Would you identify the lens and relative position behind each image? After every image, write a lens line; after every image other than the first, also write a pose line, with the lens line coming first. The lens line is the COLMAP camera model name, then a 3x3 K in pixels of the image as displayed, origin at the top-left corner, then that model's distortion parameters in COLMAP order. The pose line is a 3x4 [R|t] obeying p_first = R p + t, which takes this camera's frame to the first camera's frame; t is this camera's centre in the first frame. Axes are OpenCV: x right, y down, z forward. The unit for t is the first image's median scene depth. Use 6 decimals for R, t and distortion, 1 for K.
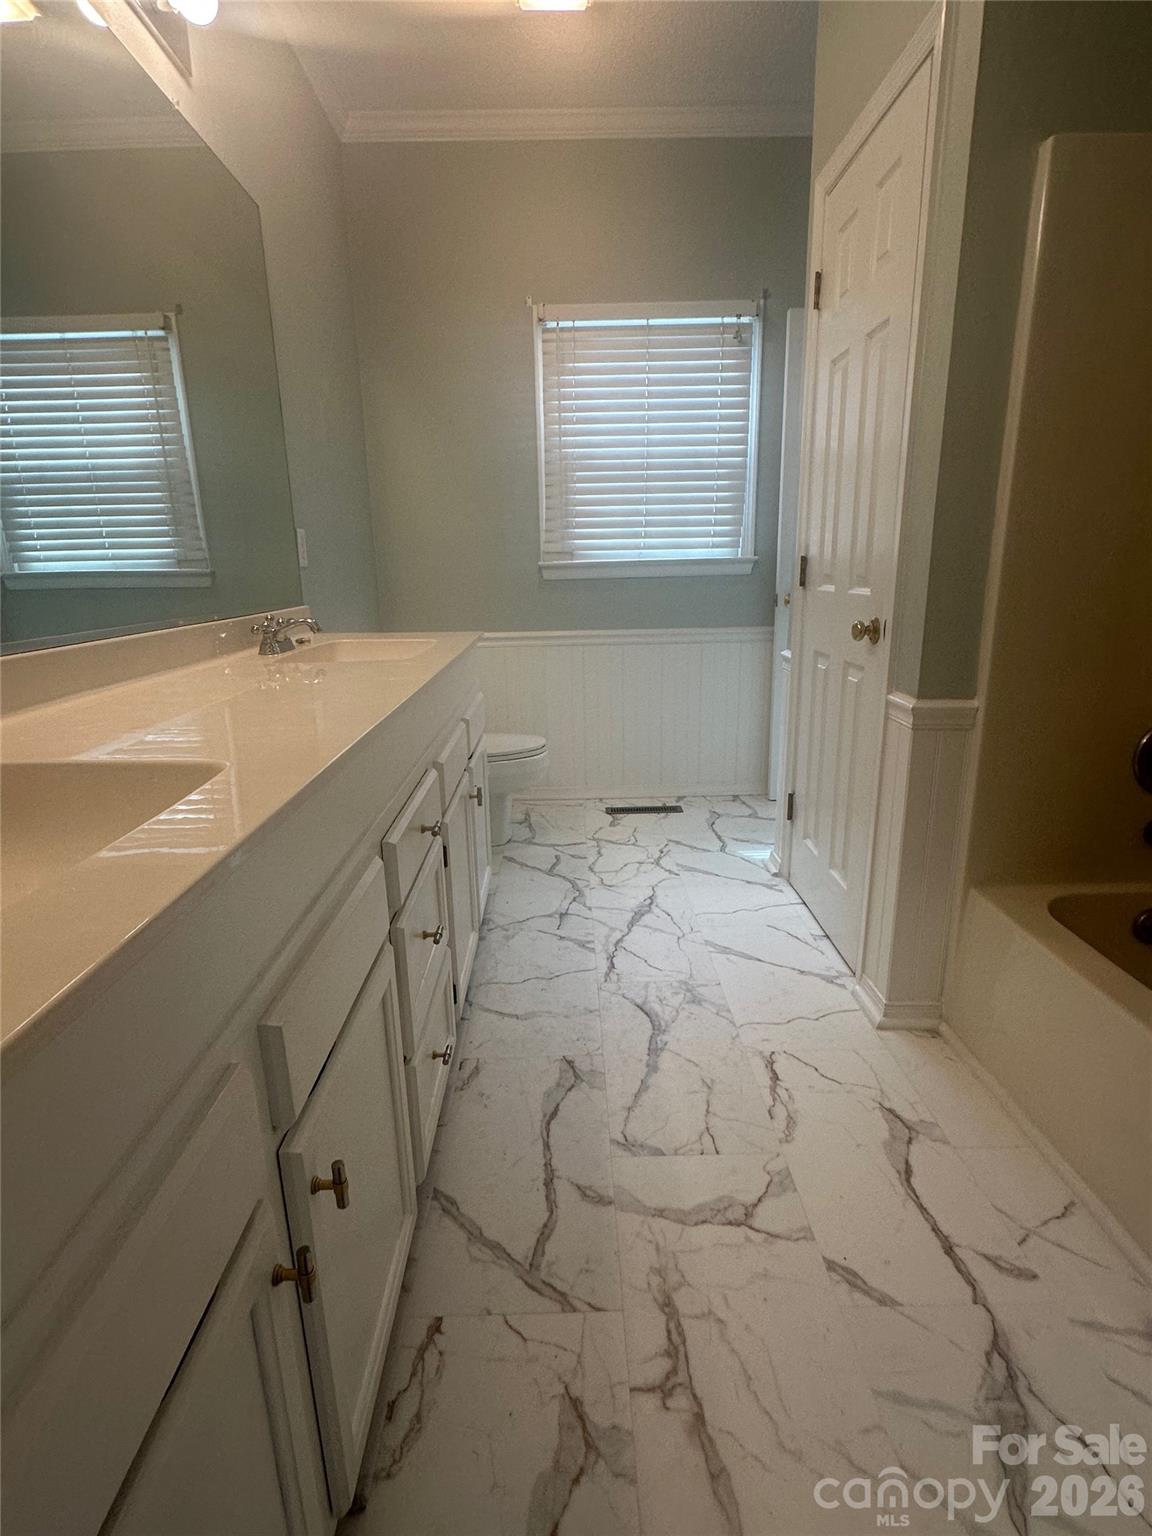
lens RADIAL K [[755.8, 0, 574.6], [0, 755.8, 764.2], [0, 0, 1]] dist [0.002209, 0.000514]
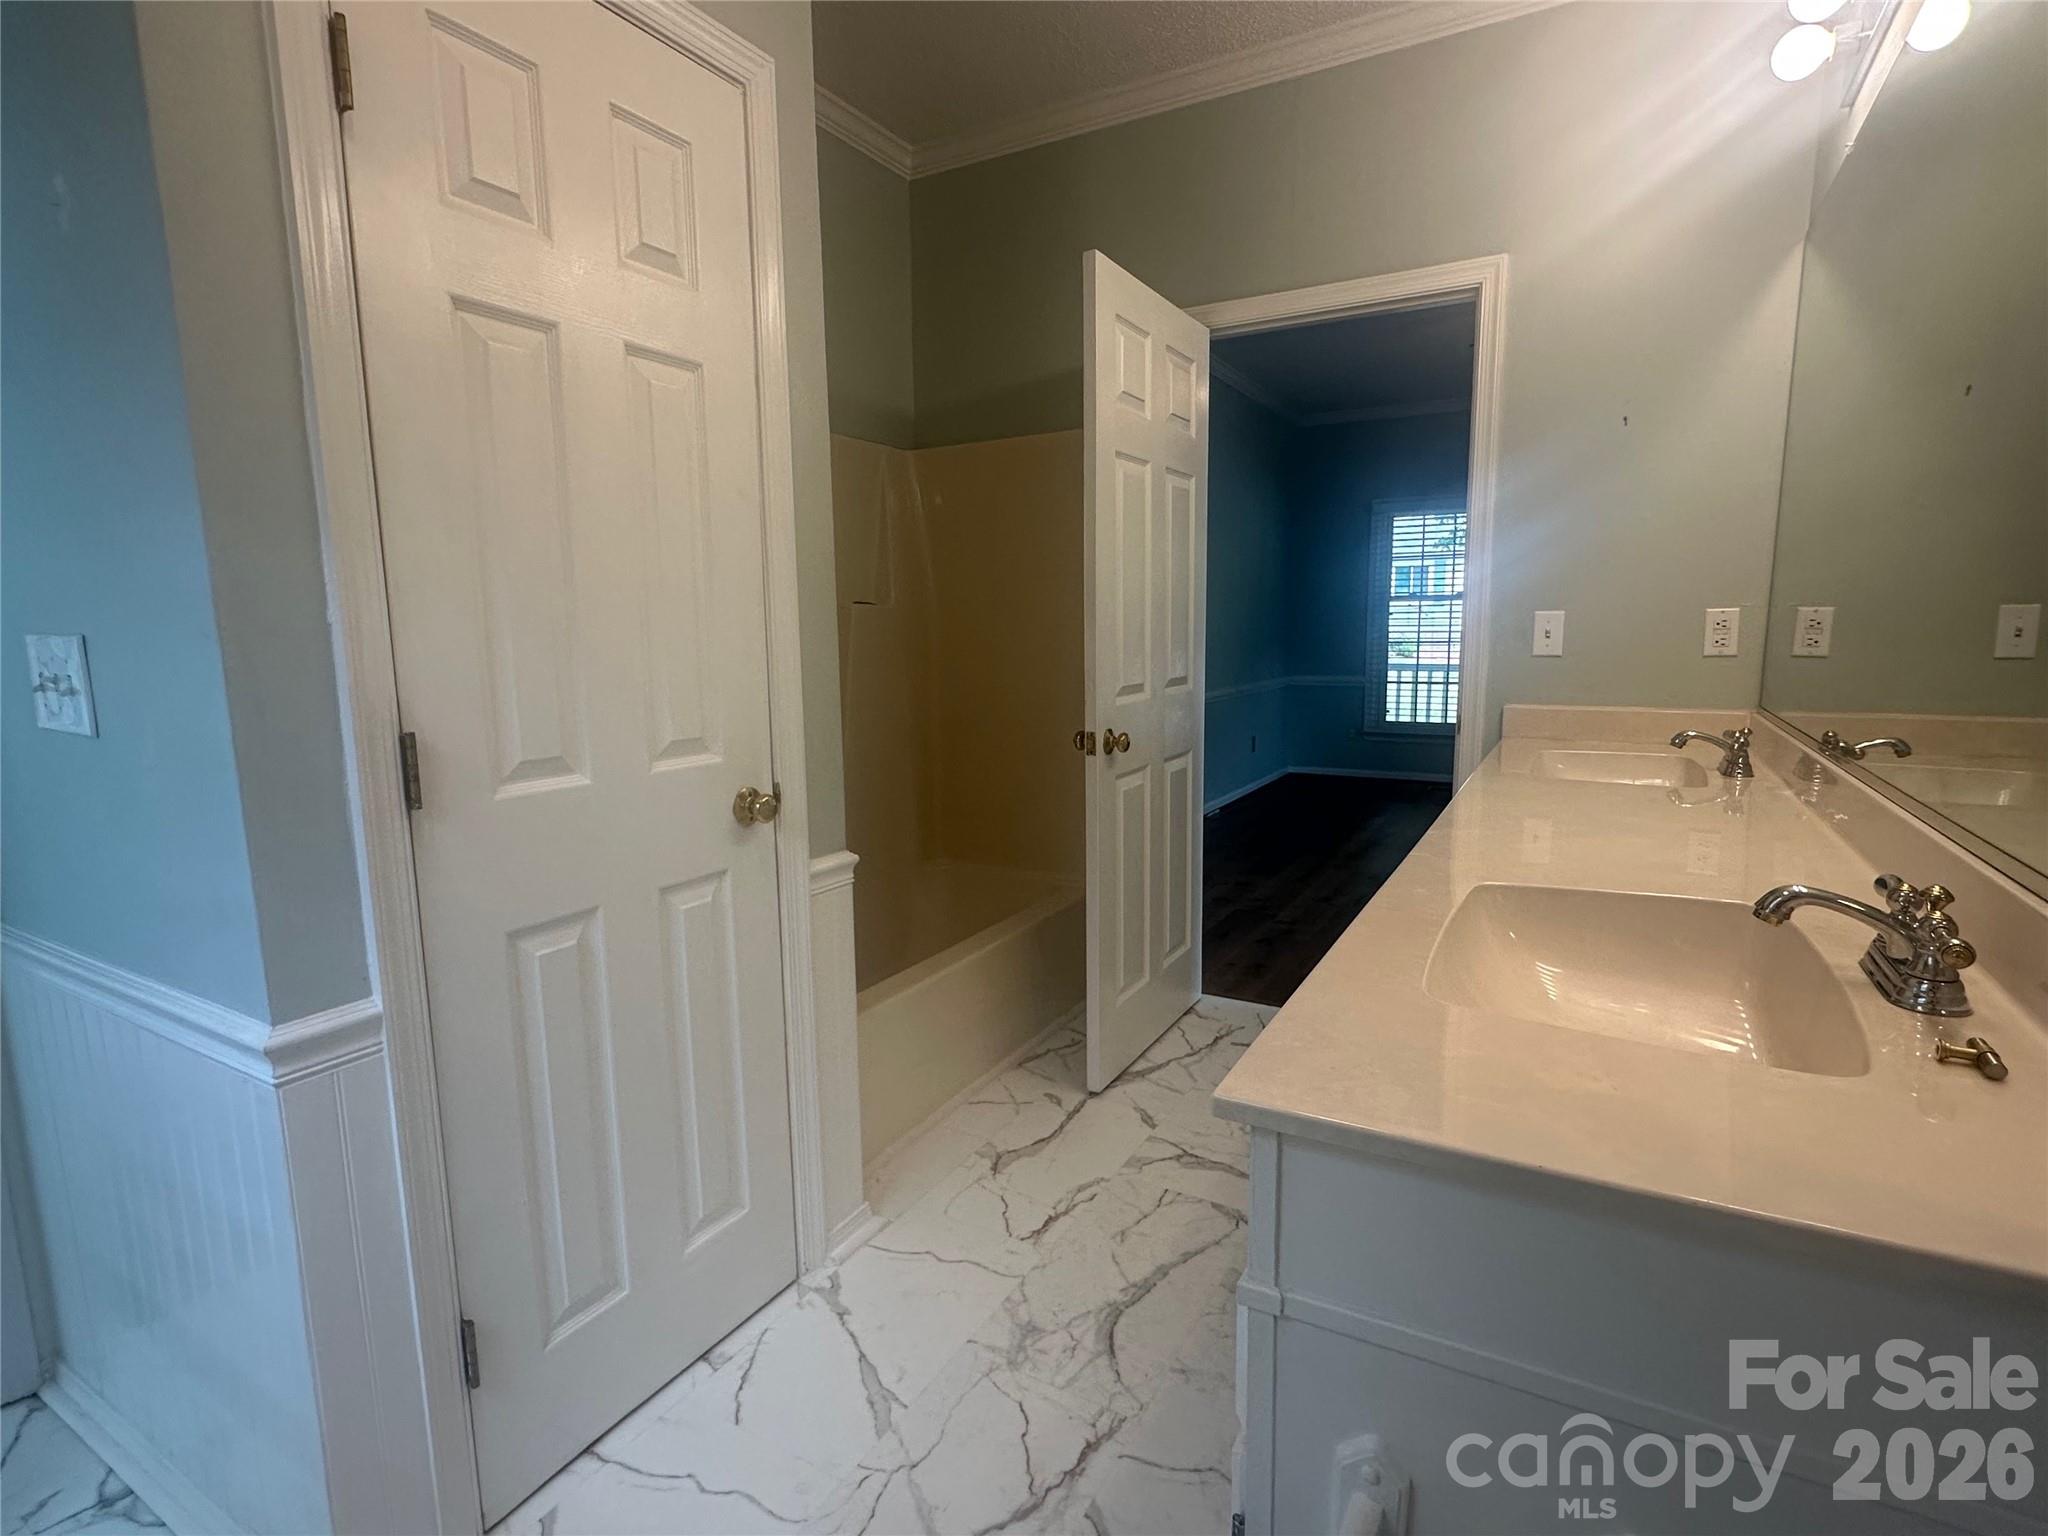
lens RADIAL K [[1007.7, 0, 1024.8], [0, 1007.7, 762.0], [0, 0, 1]] dist [0.002209, 0.000514]
pose [[-0.858631, -0.036872, 0.511267, -0.298517], [0.164221, 0.925051, 0.342510, -0.499681], [-0.485577, 0.378050, -0.788222, 1.627050]]
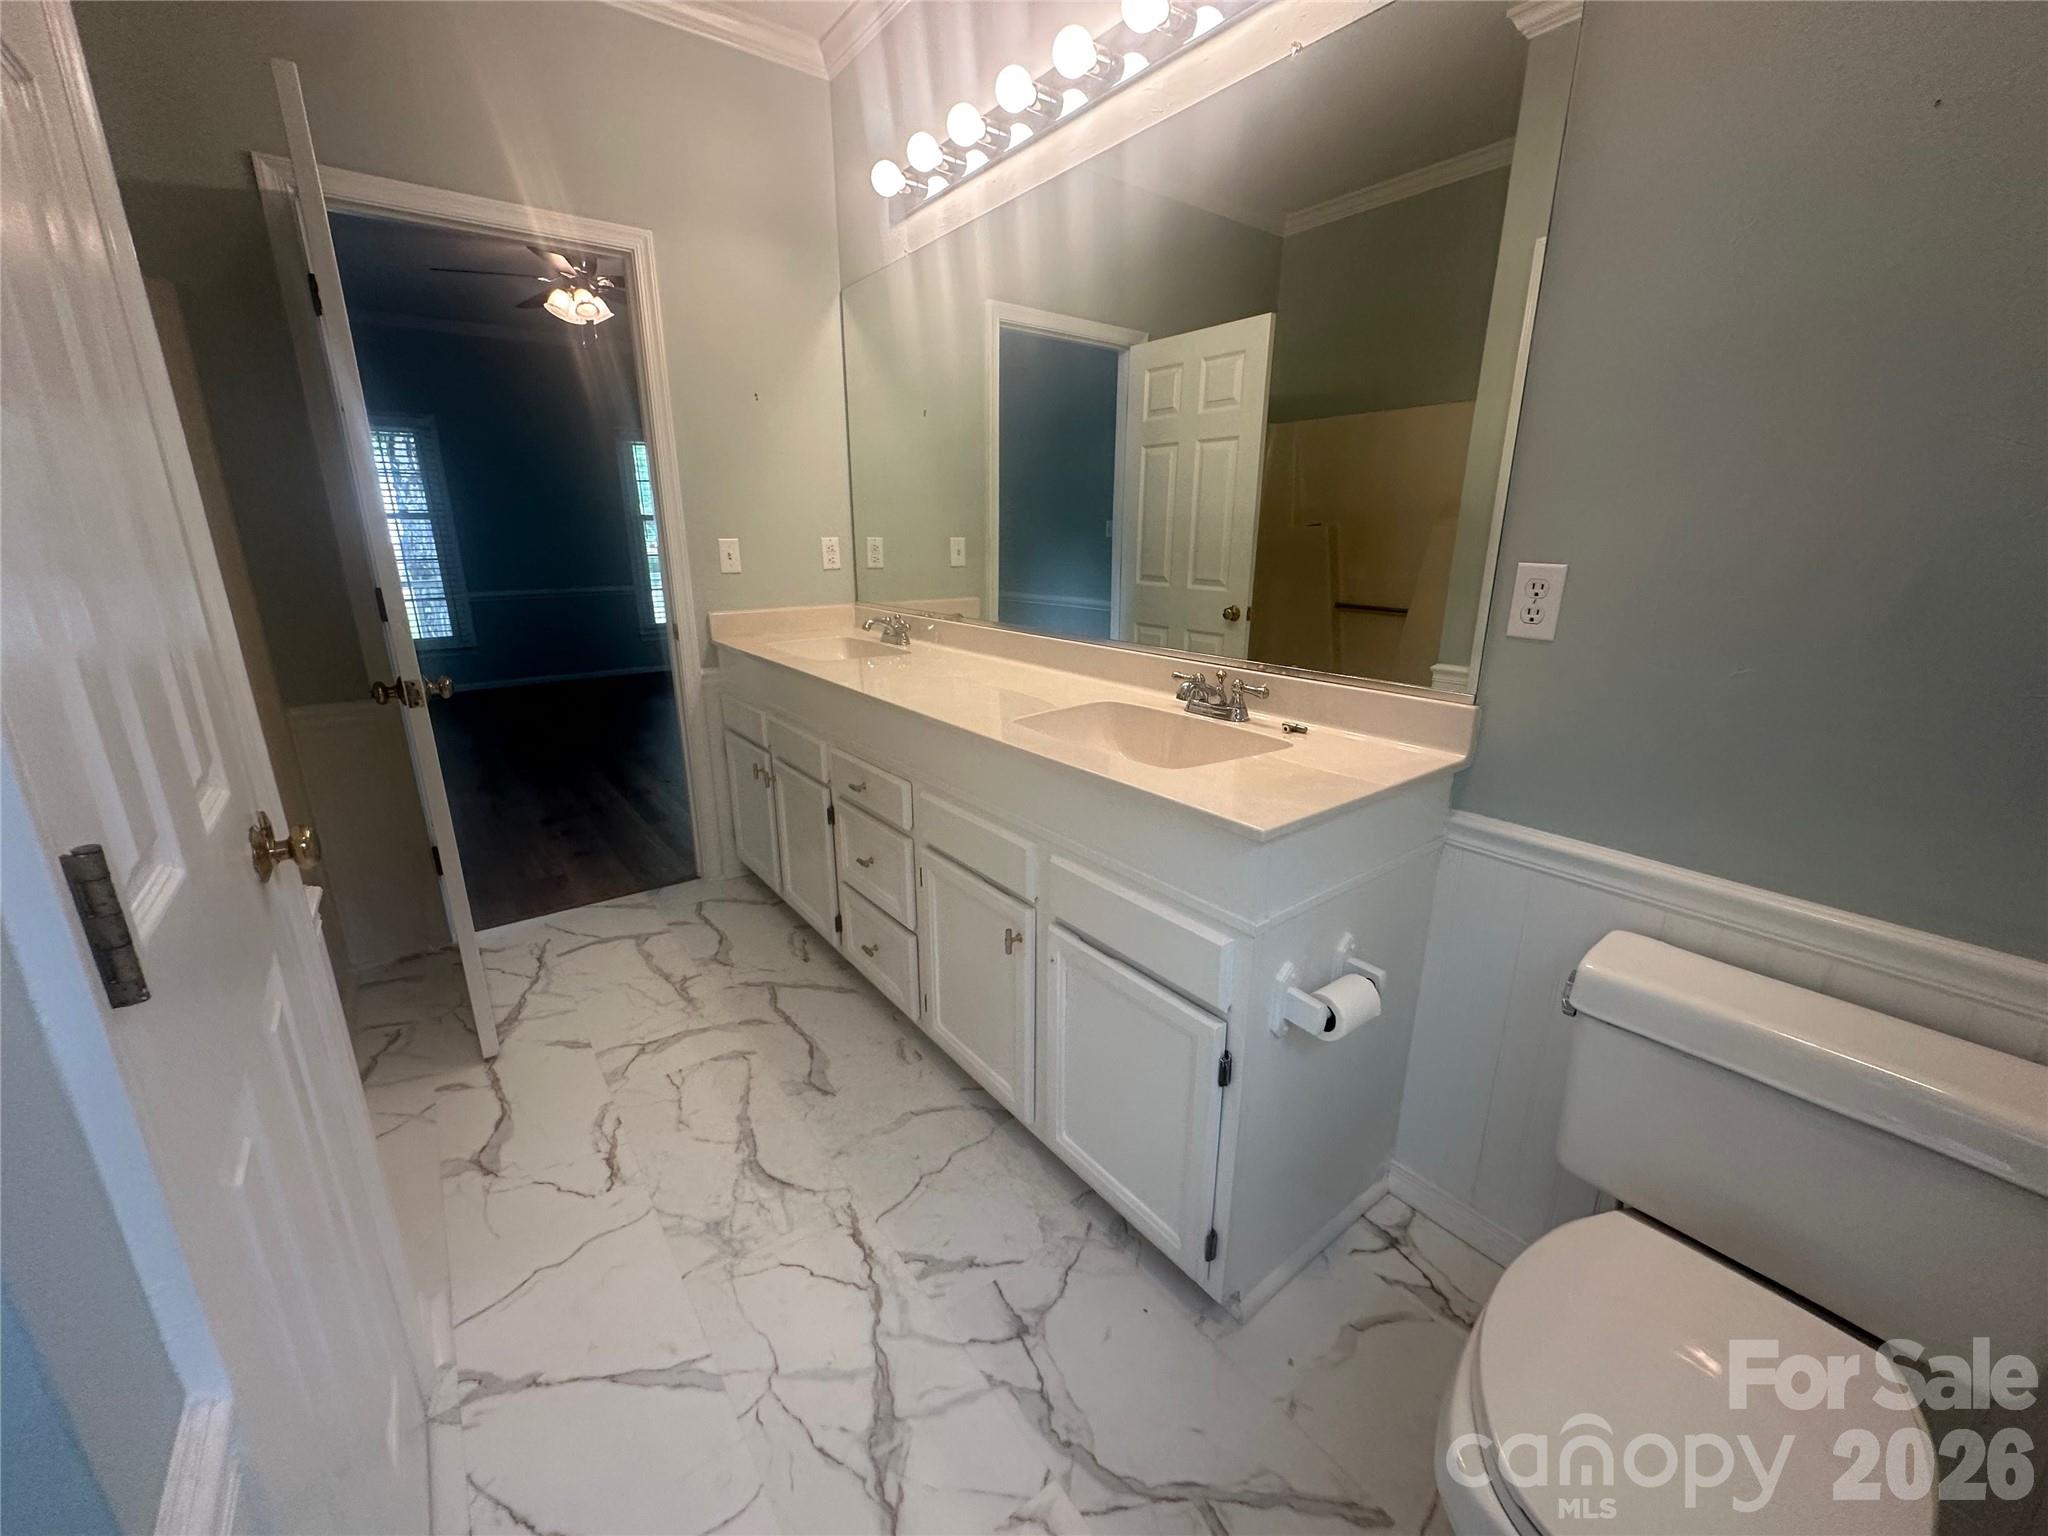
lens RADIAL K [[817.8, 0, 1016.0], [0, 817.8, 763.7], [0, 0, 1]] dist [0.002086, 0.000241]
pose [[-0.813132, 0.184679, -0.552005, 0.296261], [-0.130700, 0.866190, 0.482320, -0.529586], [0.567216, 0.464337, -0.680189, 1.598976]]
